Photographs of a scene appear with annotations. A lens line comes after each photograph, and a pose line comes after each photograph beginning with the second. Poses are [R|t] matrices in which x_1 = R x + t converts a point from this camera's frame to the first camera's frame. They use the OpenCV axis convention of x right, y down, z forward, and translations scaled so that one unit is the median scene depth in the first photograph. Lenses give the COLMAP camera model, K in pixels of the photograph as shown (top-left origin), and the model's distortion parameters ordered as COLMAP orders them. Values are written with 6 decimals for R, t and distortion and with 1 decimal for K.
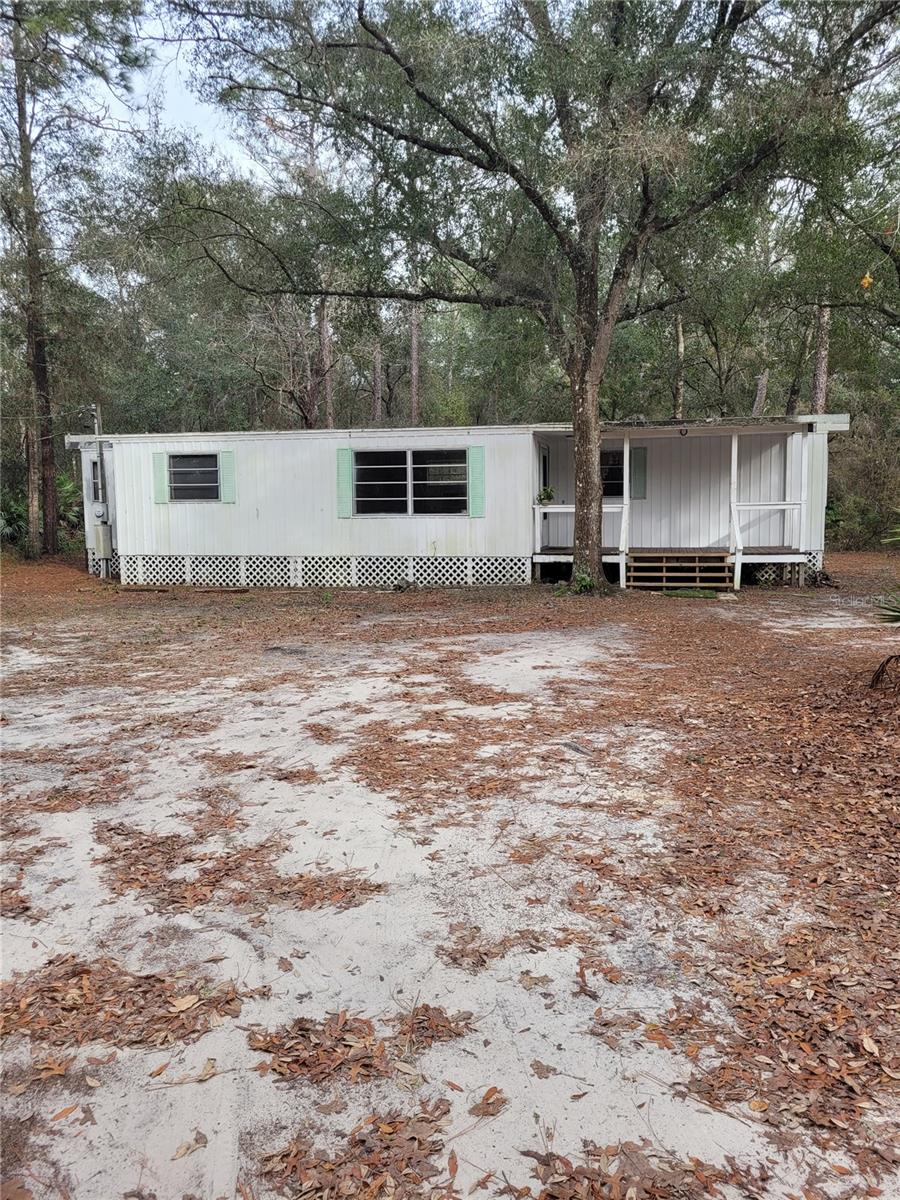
lens RADIAL K [[890.8, 0, 448.1], [0, 890.8, 603.6], [0, 0, 1]] dist [0.044184, -0.028955]
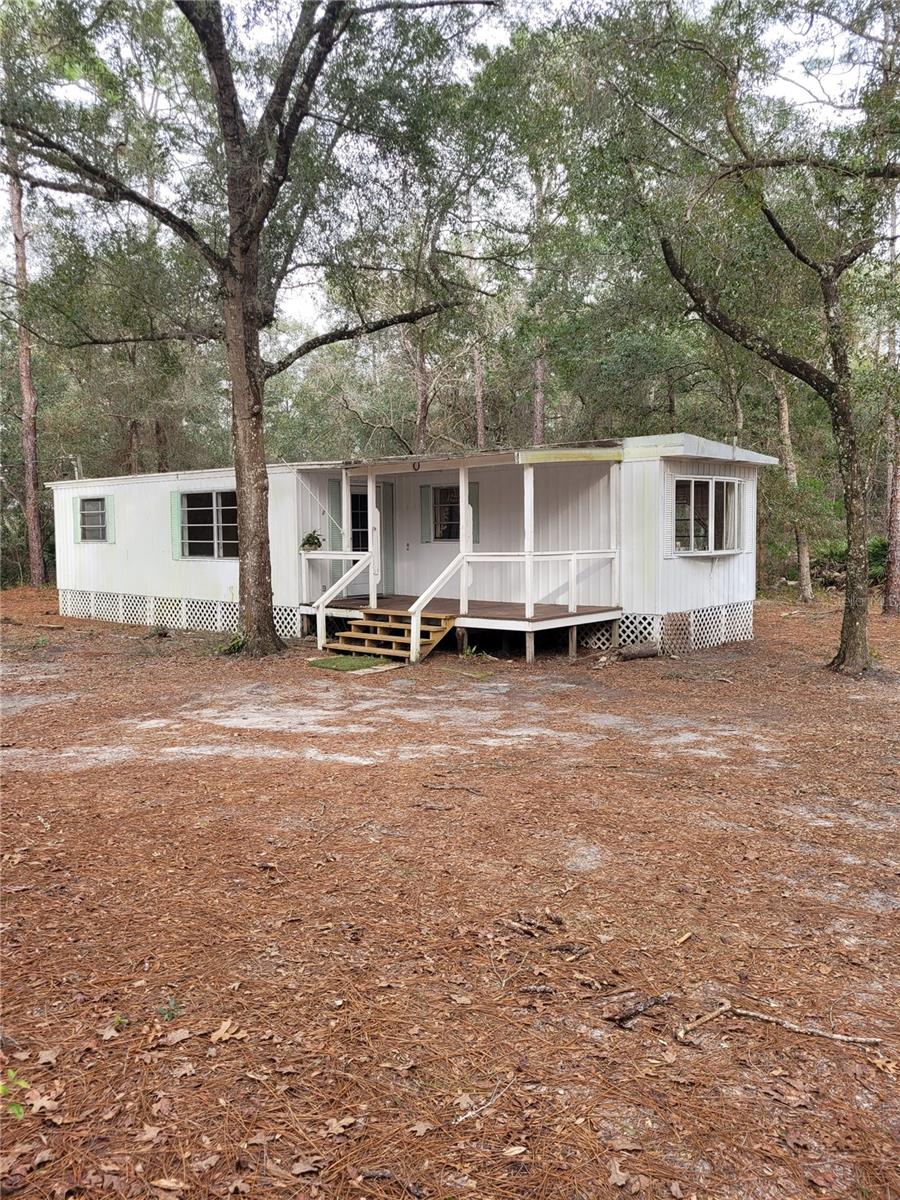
lens RADIAL K [[890.8, 0, 449.4], [0, 890.8, 592.7], [0, 0, 1]] dist [0.044184, -0.028955]
pose [[0.880579, 0.035240, -0.472587, 0.627128], [-0.052971, 0.998301, -0.024259, -0.051344], [0.470929, 0.046395, 0.880950, 0.264803]]
